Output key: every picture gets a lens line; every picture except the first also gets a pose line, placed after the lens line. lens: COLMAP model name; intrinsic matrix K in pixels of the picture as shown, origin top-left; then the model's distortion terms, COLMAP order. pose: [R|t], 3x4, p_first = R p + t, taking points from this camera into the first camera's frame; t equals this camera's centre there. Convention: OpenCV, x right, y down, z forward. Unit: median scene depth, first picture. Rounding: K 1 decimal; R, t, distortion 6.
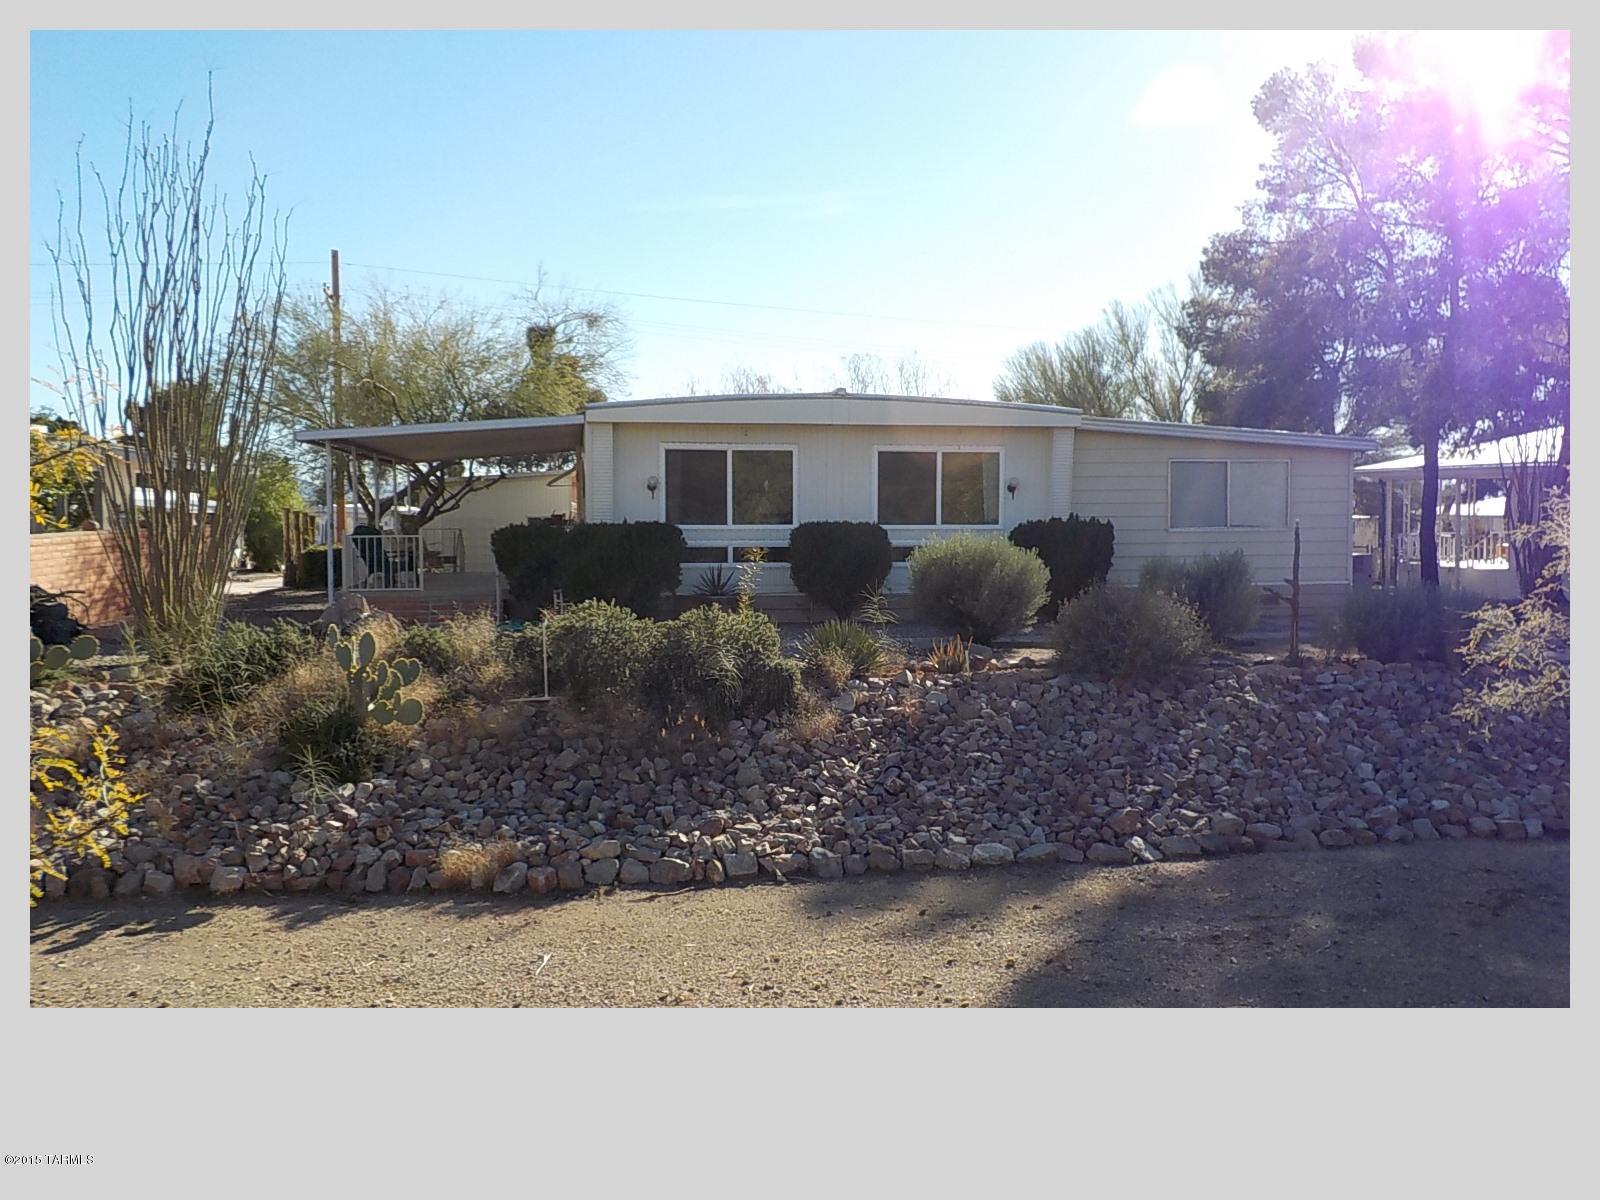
lens RADIAL K [[1416.7, 0, 799.3], [0, 1416.7, 595.4], [0, 0, 1]] dist [0.006006, 0.002059]
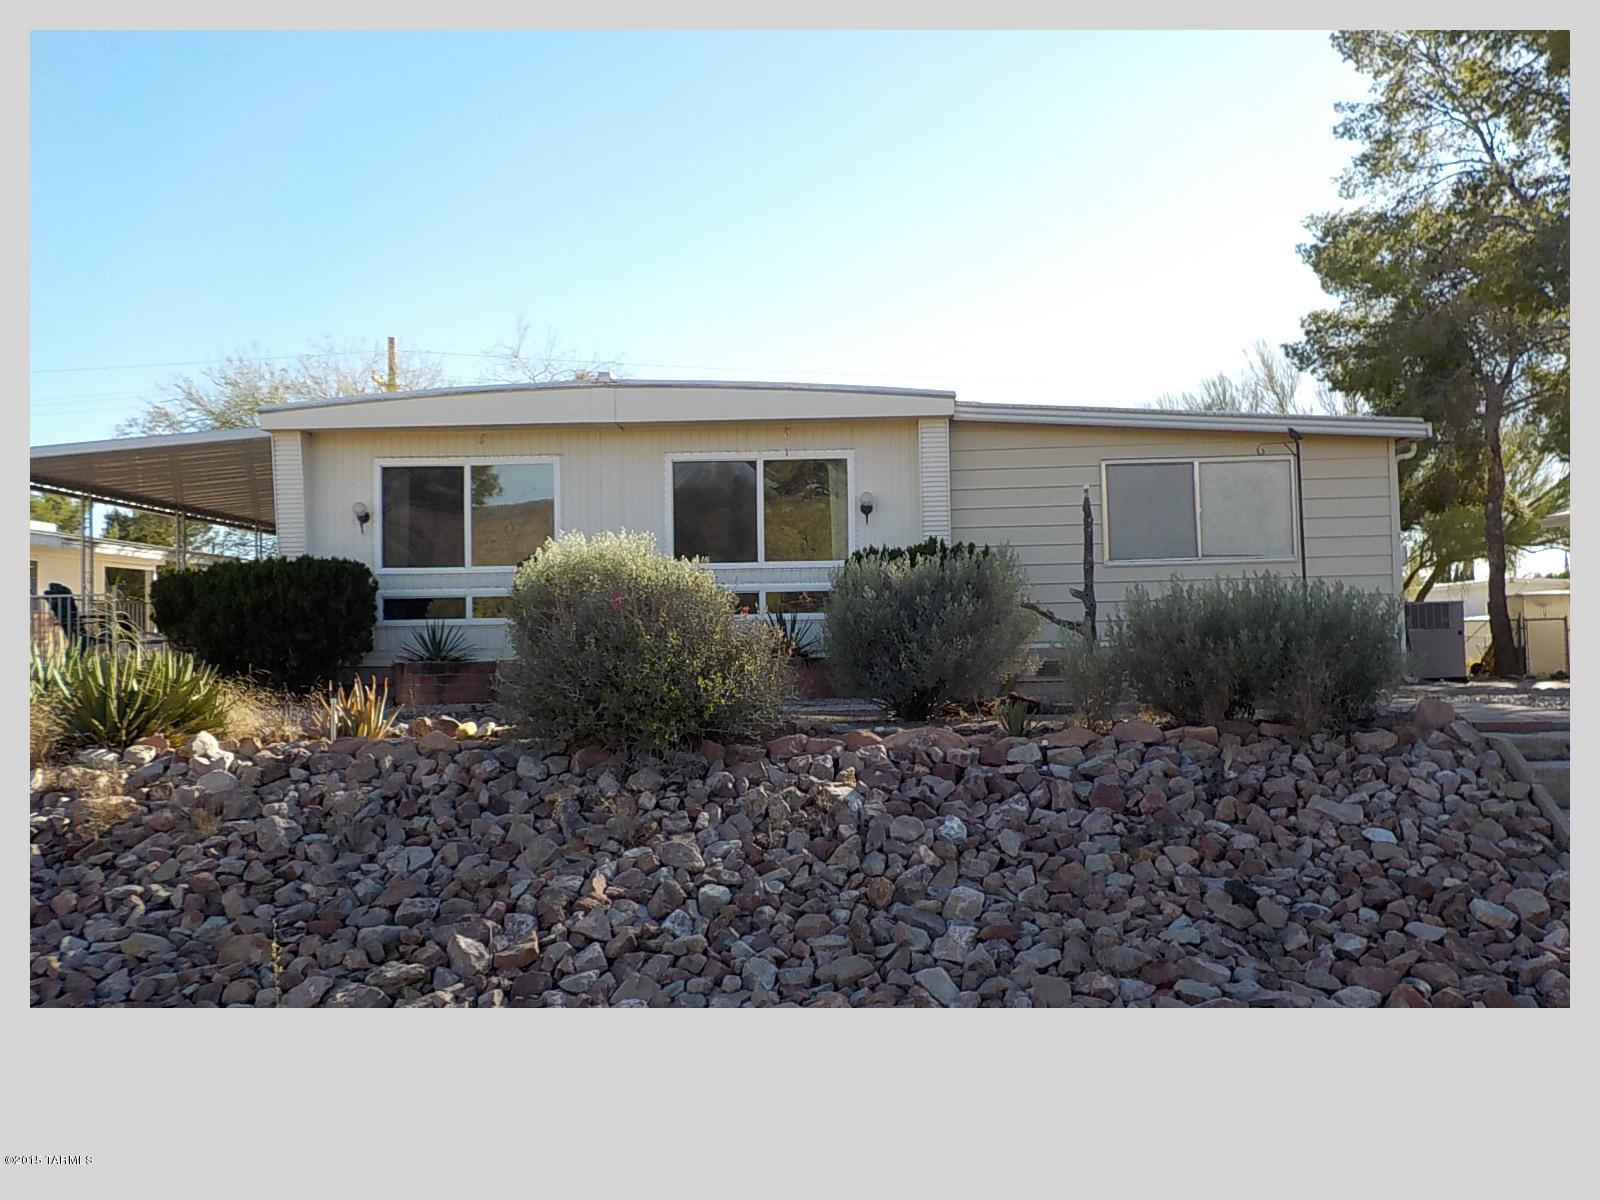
lens RADIAL K [[1416.7, 0, 800.4], [0, 1416.7, 604.7], [0, 0, 1]] dist [0.006006, 0.002059]
pose [[0.980653, -0.023185, -0.194379, 0.259548], [0.007546, 0.996701, -0.080815, 0.029905], [0.195611, 0.077785, 0.977592, 0.313326]]
